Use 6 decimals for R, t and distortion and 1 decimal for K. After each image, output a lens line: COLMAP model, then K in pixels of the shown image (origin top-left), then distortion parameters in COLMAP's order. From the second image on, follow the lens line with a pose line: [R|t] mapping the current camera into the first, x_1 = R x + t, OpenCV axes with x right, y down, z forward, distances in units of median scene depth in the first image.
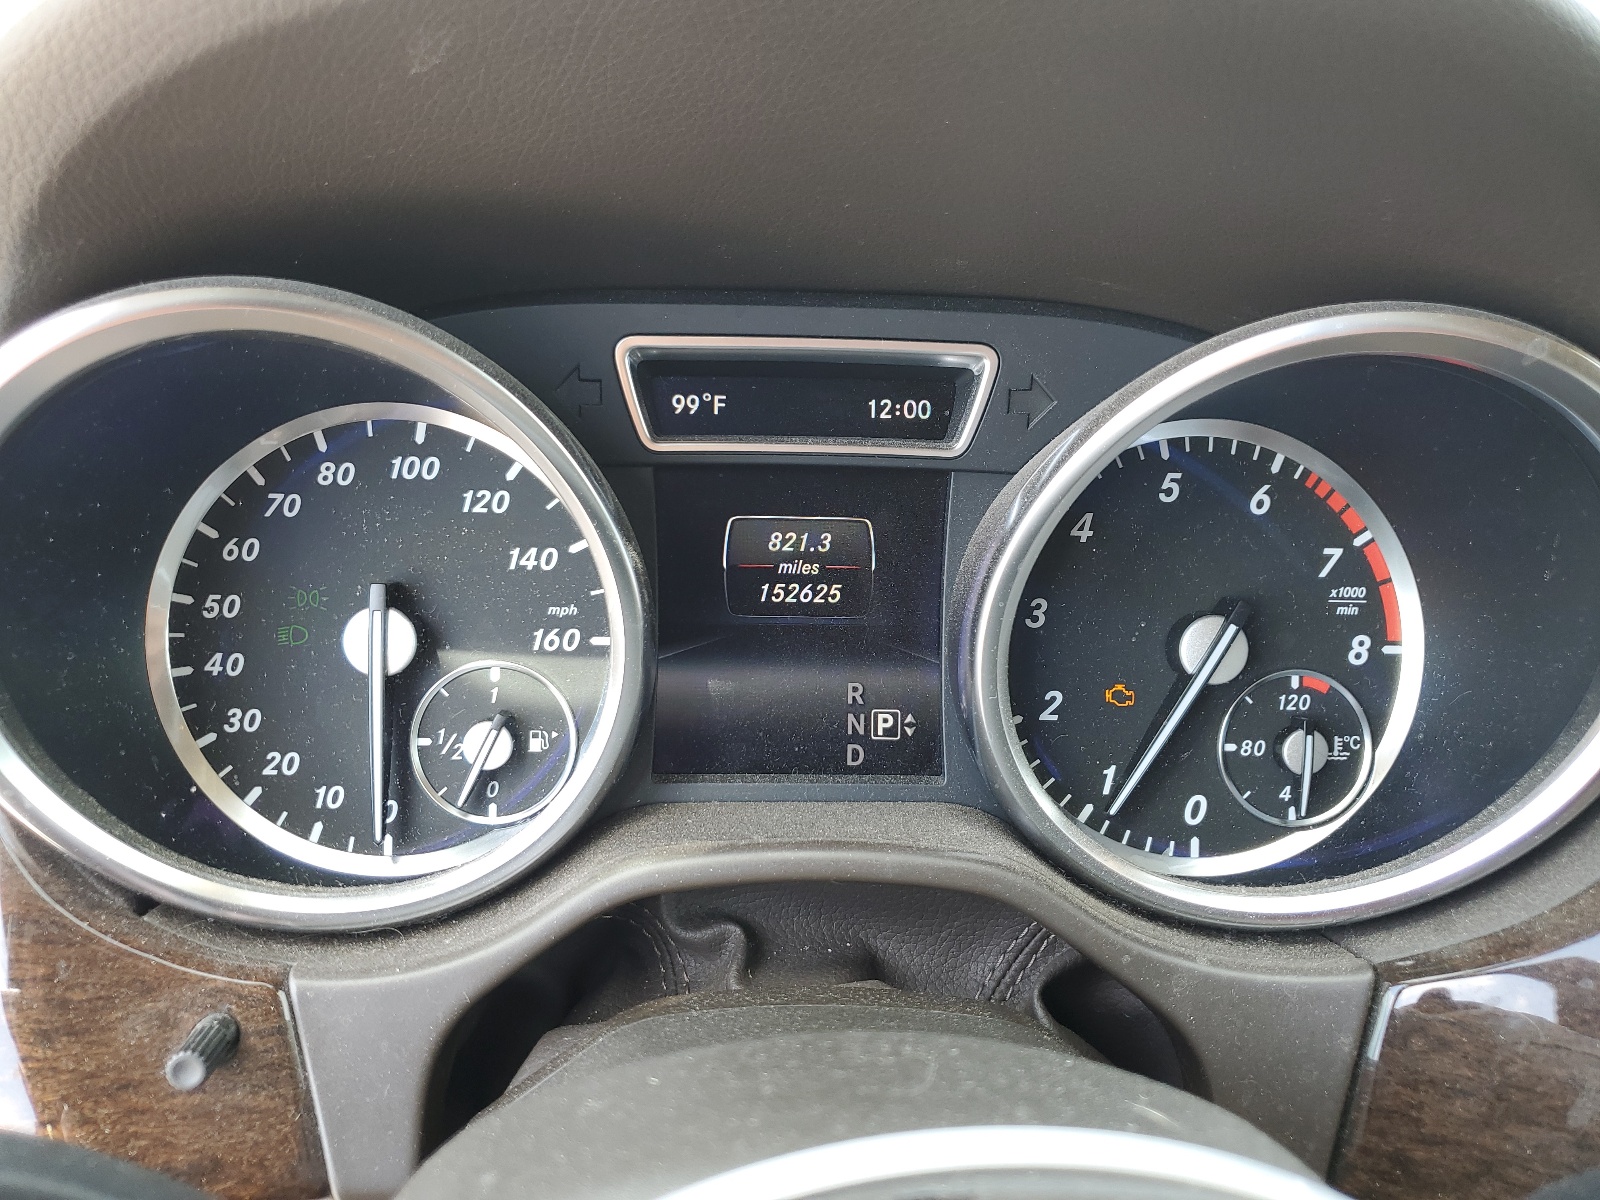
lens RADIAL K [[1216.6, 0, 794.8], [0, 1216.6, 596.4], [0, 0, 1]] dist [0.007092, 0.001714]
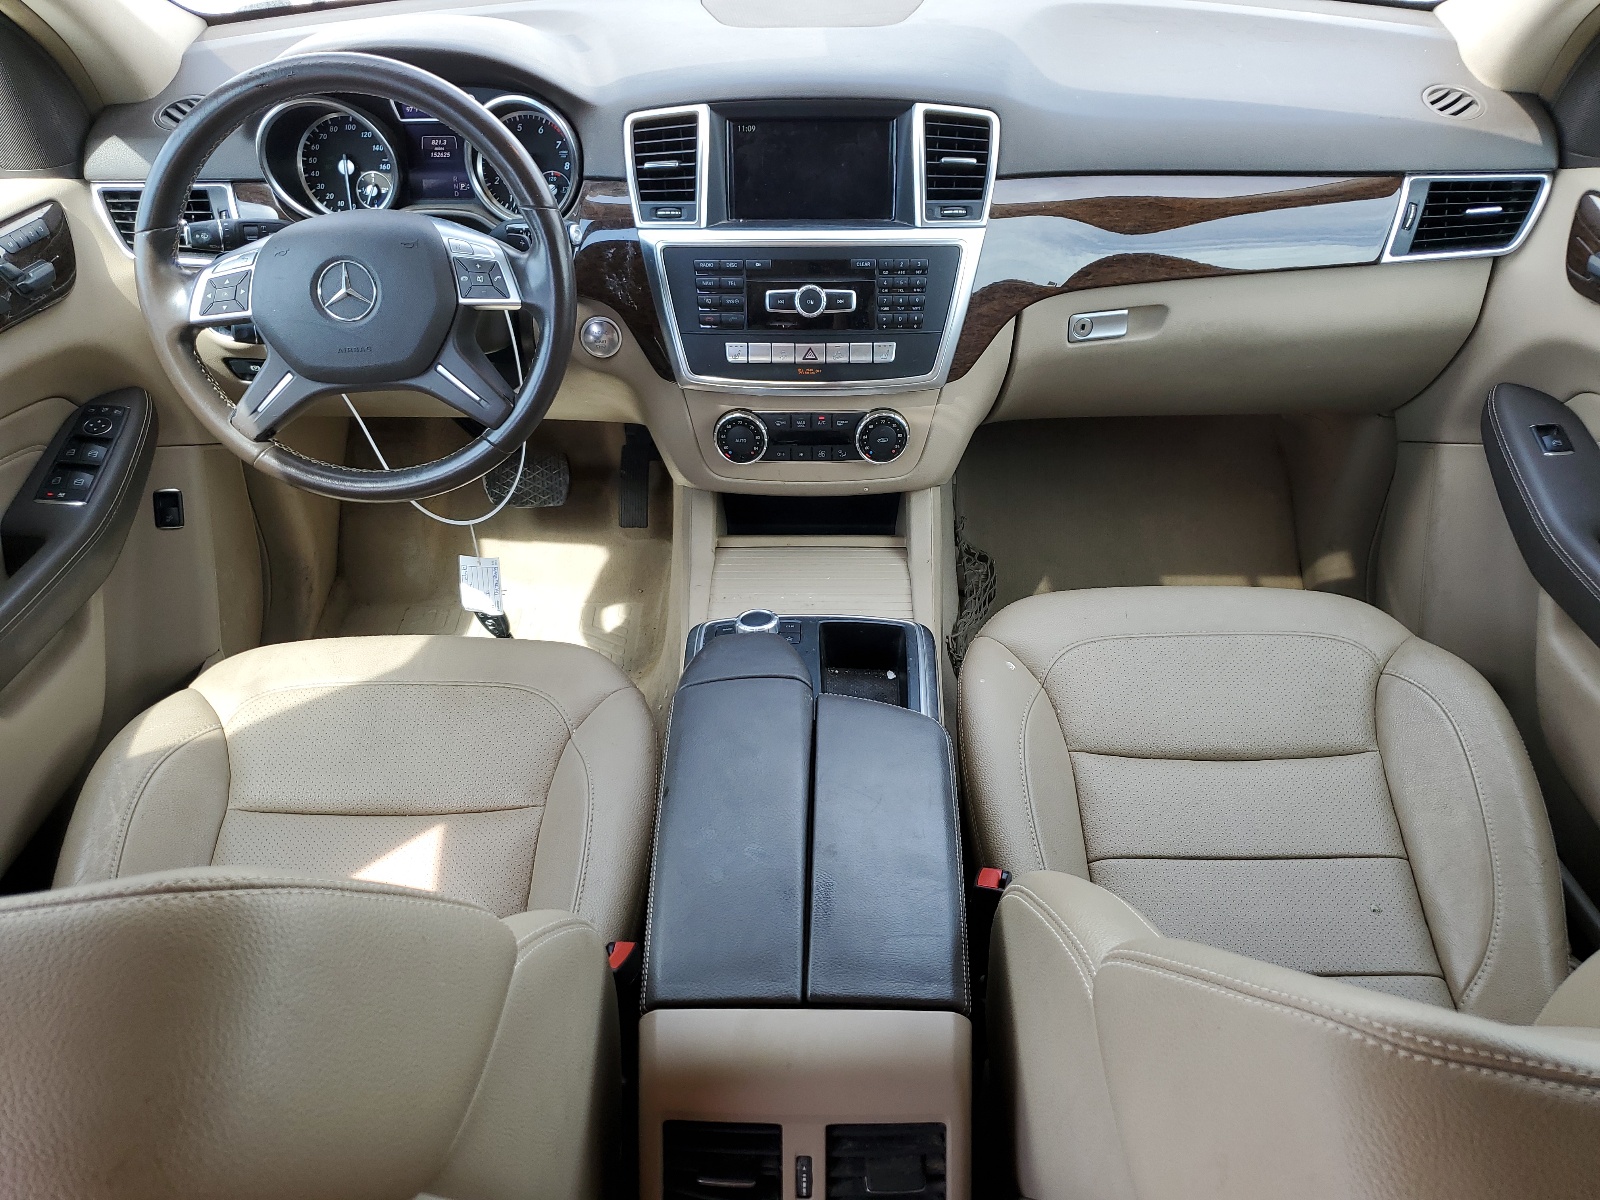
lens RADIAL K [[1216.6, 0, 807.2], [0, 1216.6, 598.2], [0, 0, 1]] dist [0.007092, 0.001714]
pose [[0.997347, -0.000219, -0.072794, 1.724606], [0.020010, 0.962301, 0.271250, 0.387035], [0.069991, -0.271986, 0.959752, -3.732702]]
